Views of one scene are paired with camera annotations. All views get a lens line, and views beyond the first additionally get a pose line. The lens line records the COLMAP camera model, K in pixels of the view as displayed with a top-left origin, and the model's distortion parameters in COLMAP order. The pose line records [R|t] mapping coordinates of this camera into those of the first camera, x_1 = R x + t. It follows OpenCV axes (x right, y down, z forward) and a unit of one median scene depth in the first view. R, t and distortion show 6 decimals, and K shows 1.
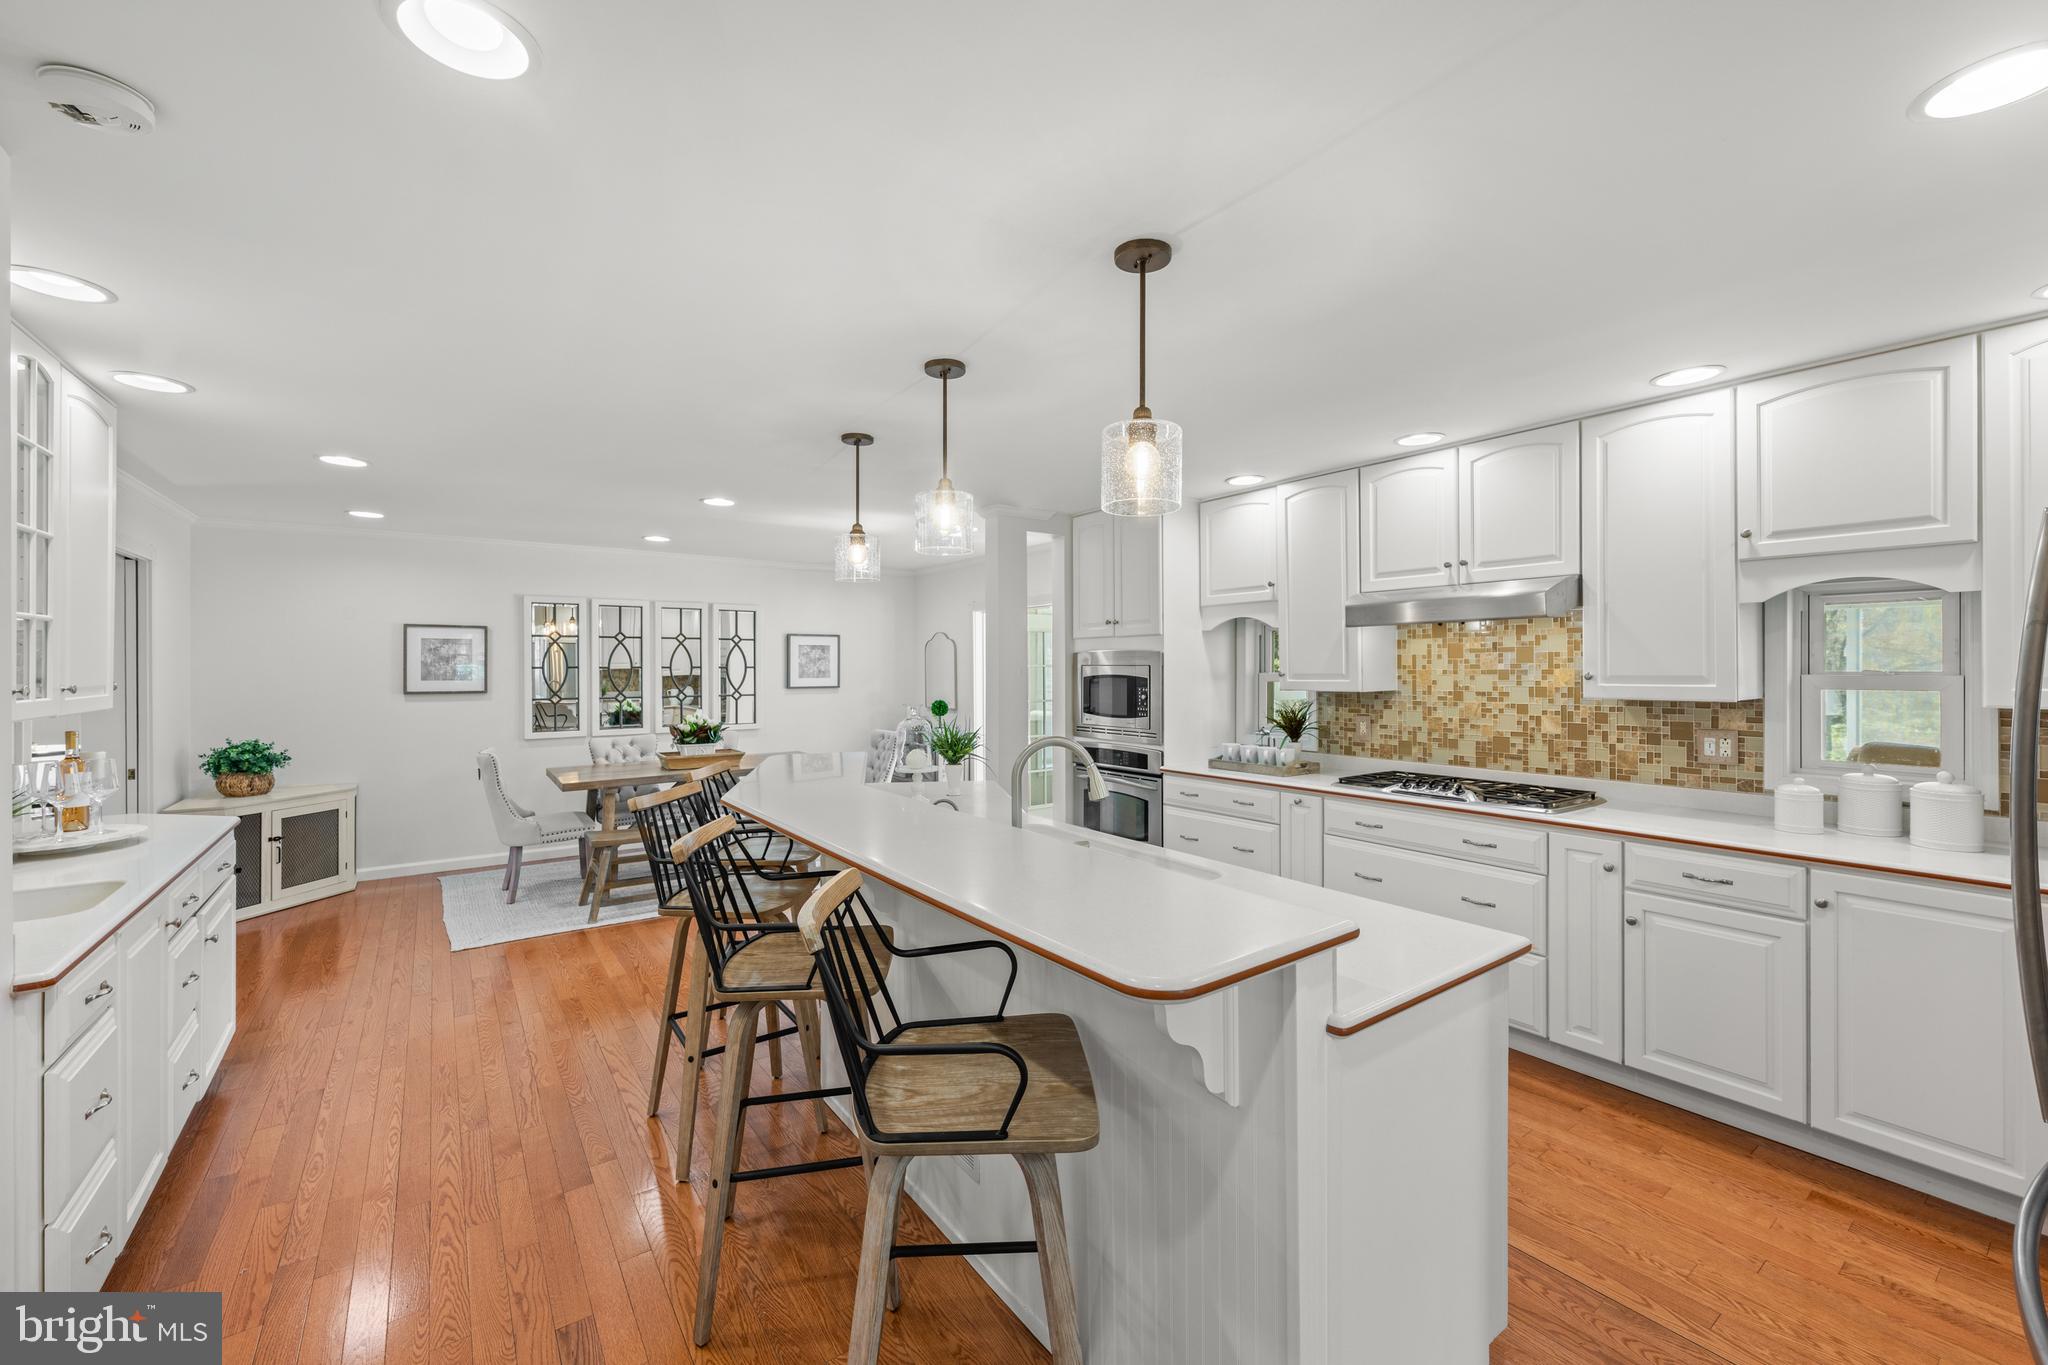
lens RADIAL K [[818.9, 0, 1028.6], [0, 818.9, 670.0], [0, 0, 1]] dist [-0.000838, 0.000460]
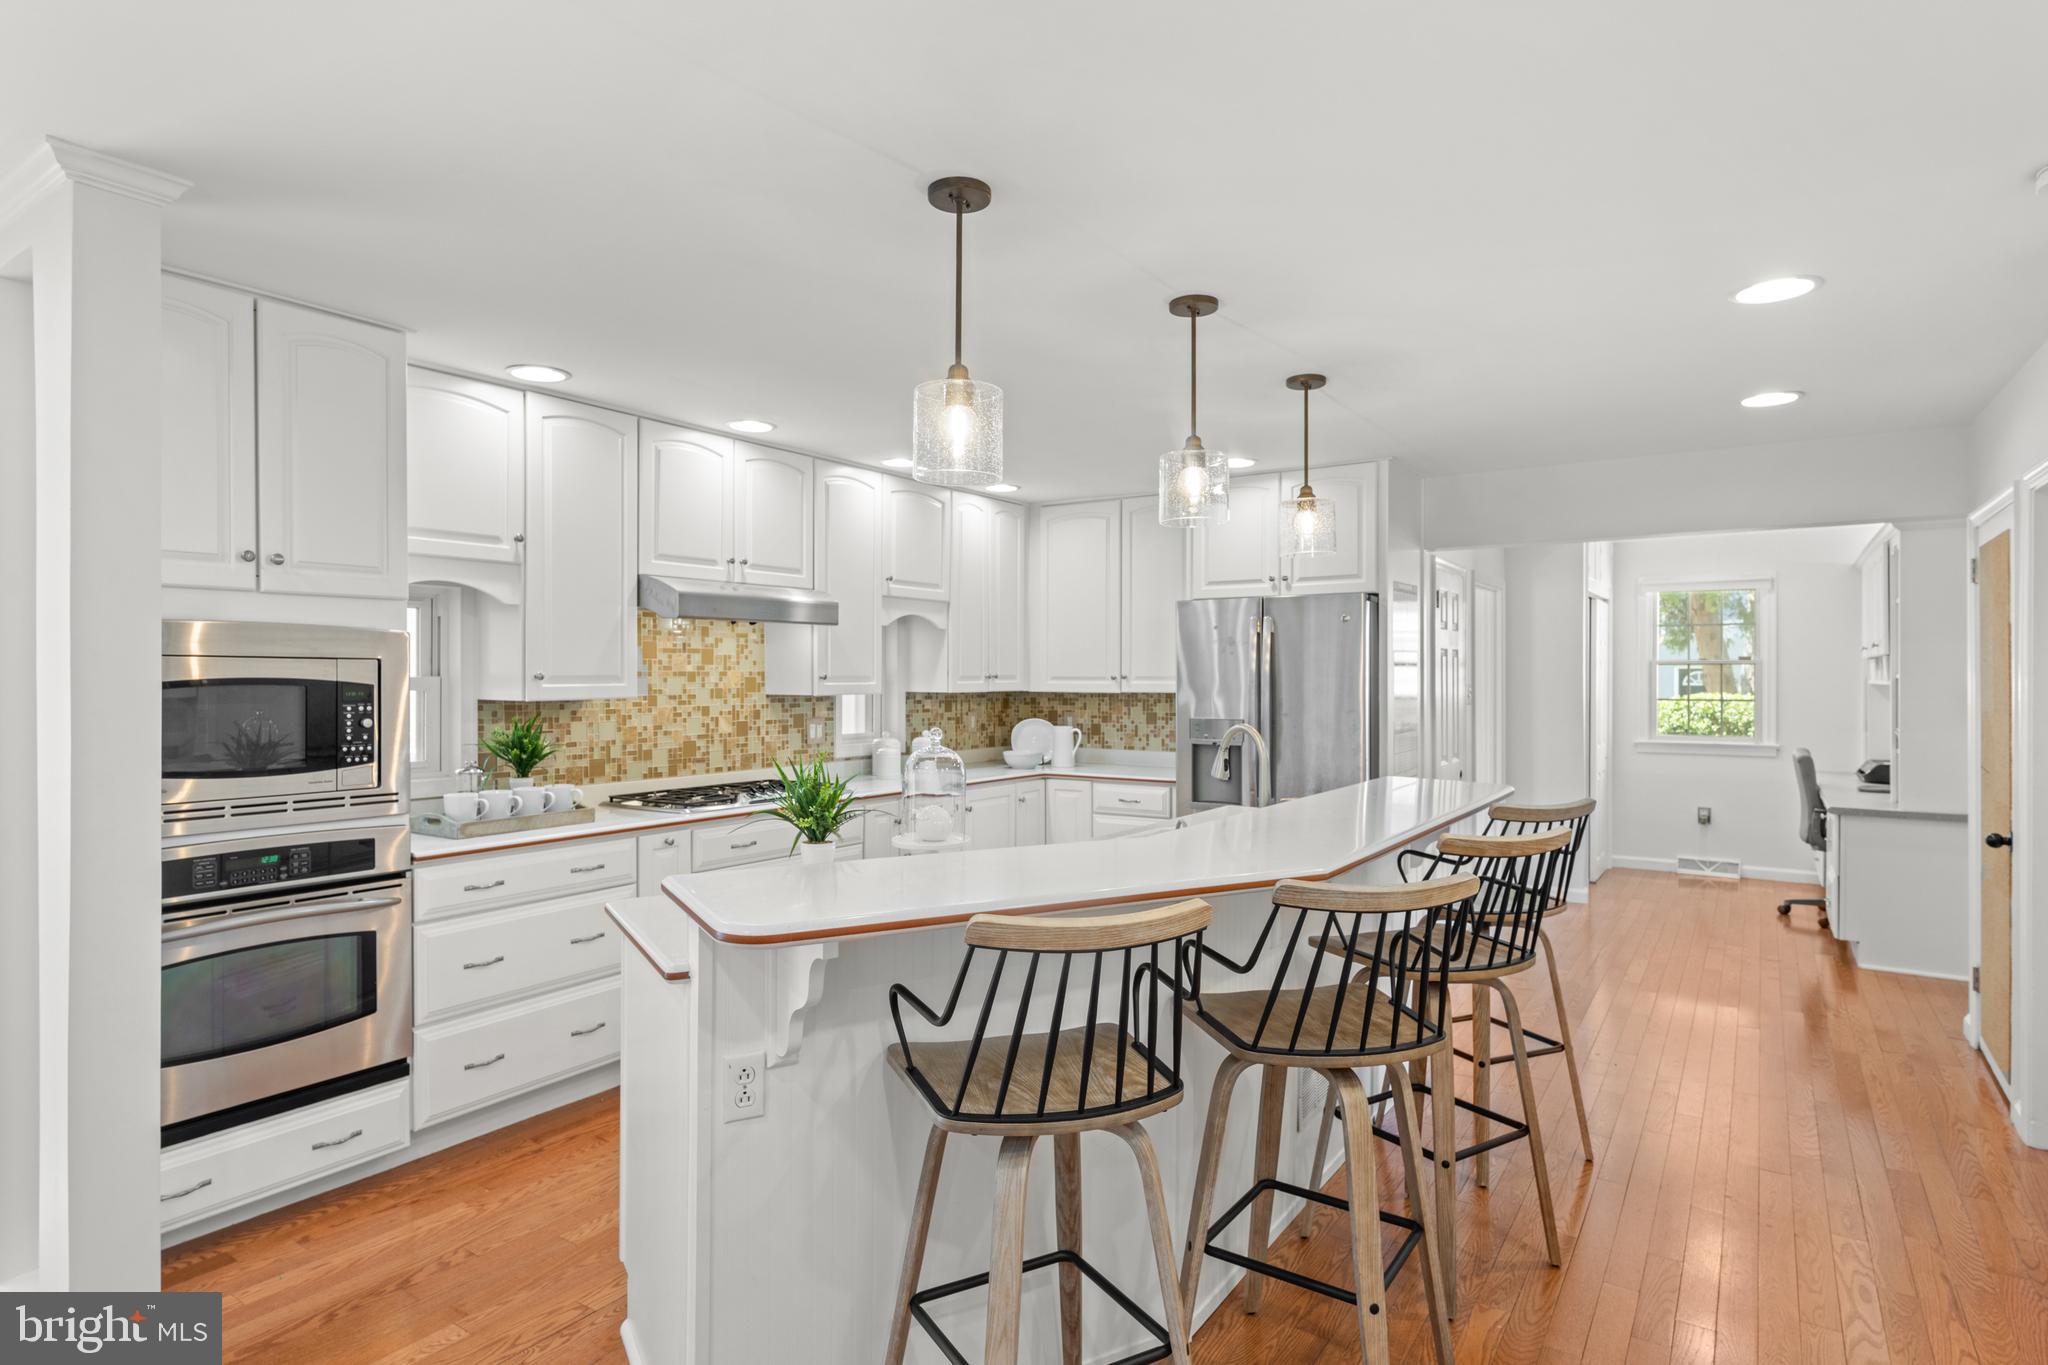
lens RADIAL K [[1072.4, 0, 1024.3], [0, 1072.4, 679.5], [0, 0, 1]] dist [-0.002592, -0.000339]
pose [[-0.332171, 0.001897, 0.943217, -0.684804], [0.006148, 0.999981, 0.000154, 0.010382], [-0.943199, 0.005850, -0.332176, 0.964276]]
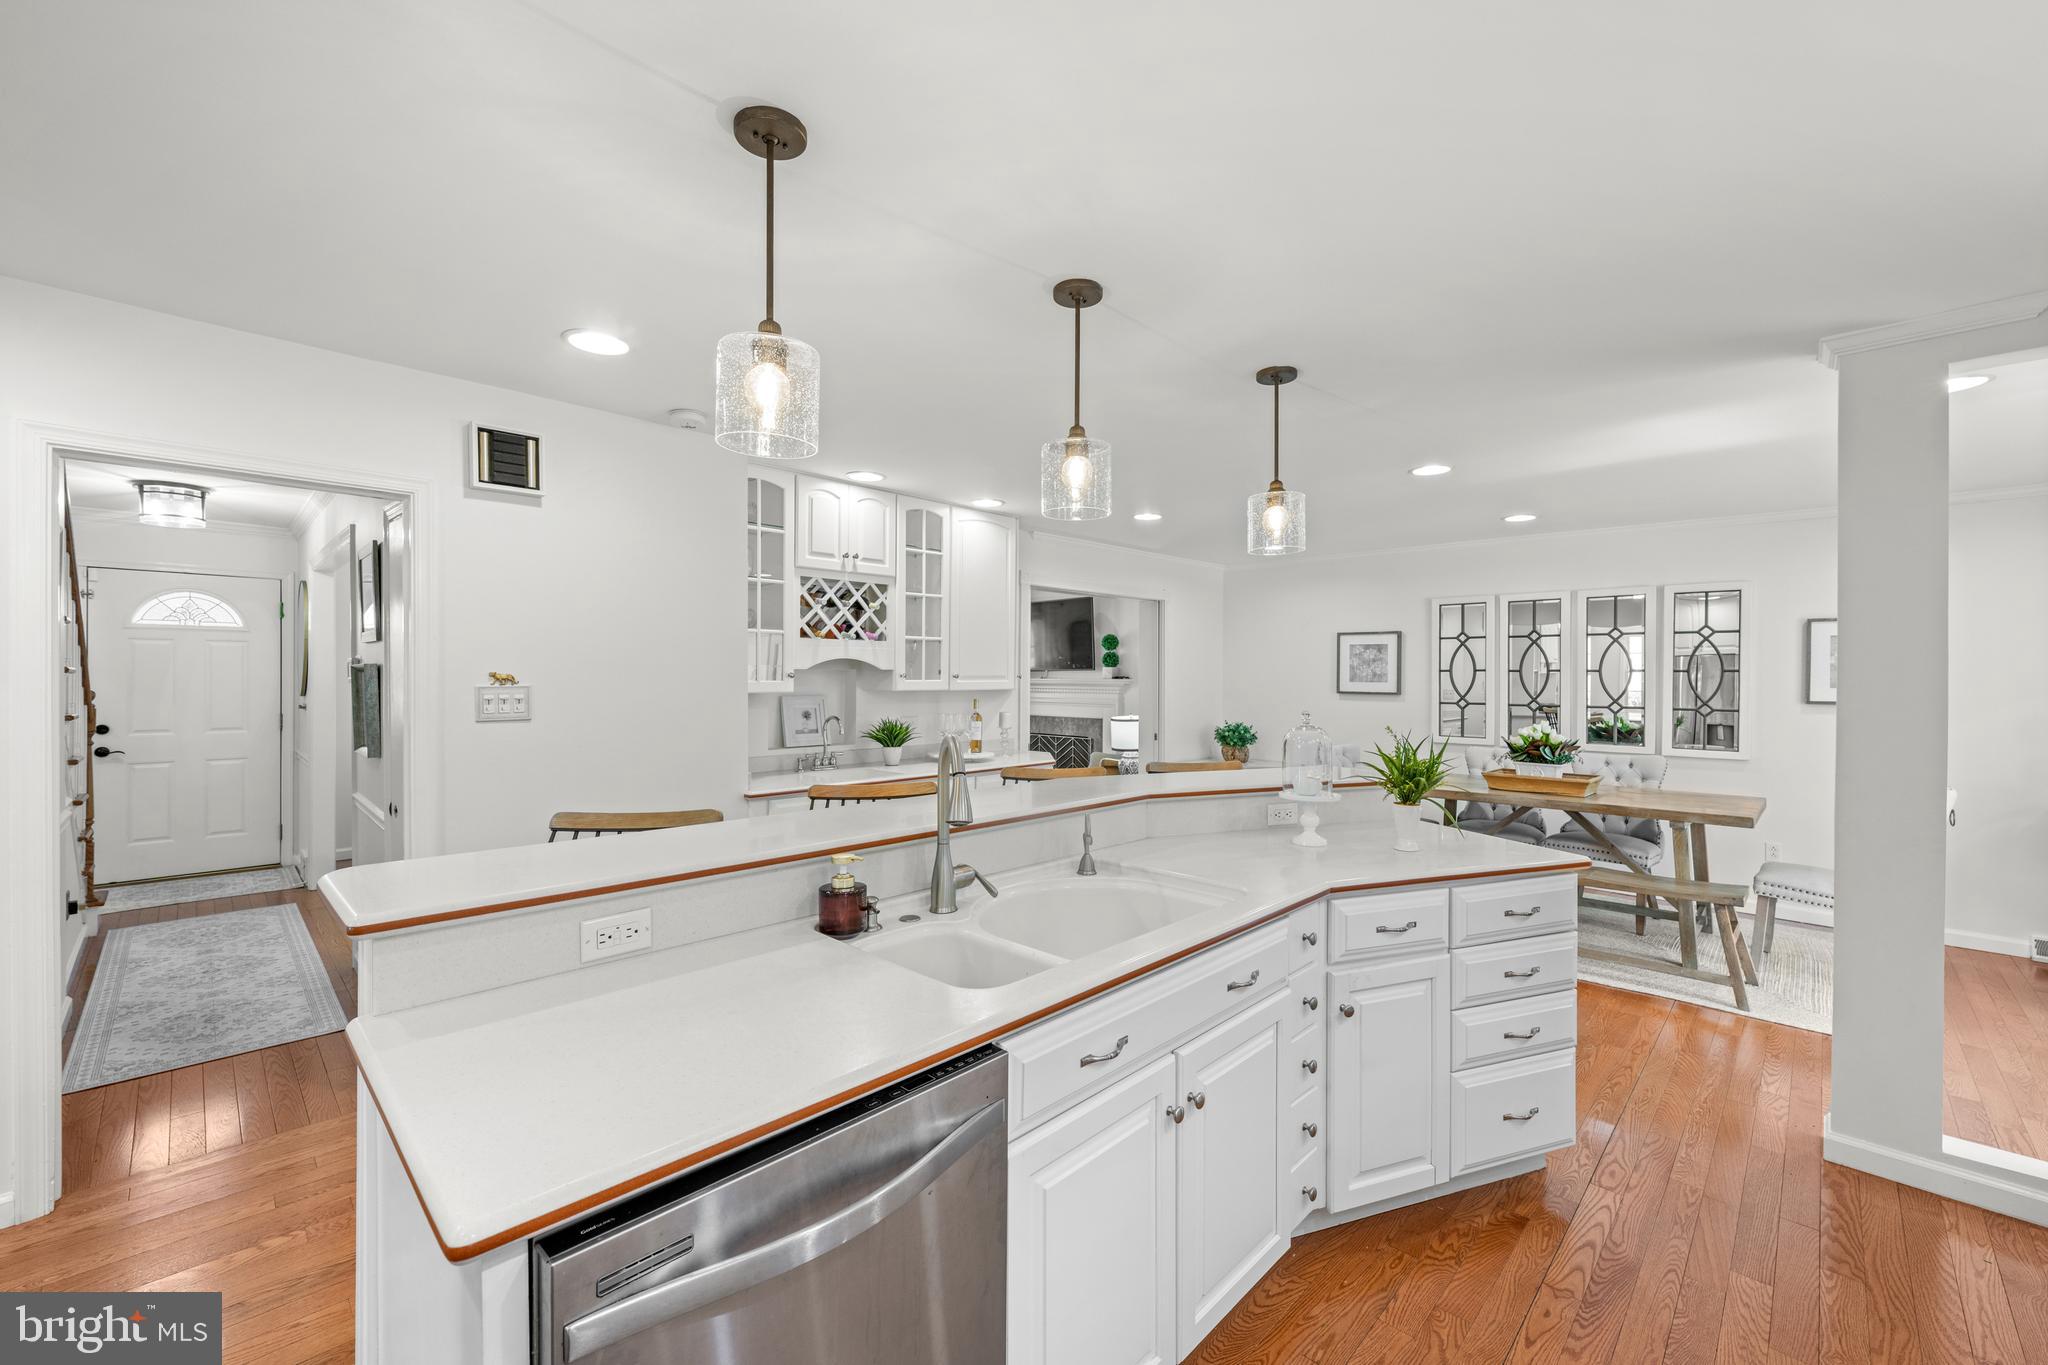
lens RADIAL K [[818.9, 0, 1016.6], [0, 818.9, 681.9], [0, 0, 1]] dist [-0.000838, 0.000460]
pose [[0.155792, 0.008442, -0.987754, 0.447544], [-0.010191, 0.999924, 0.006939, 0.013673], [0.987737, 0.008986, 0.155866, 0.514948]]
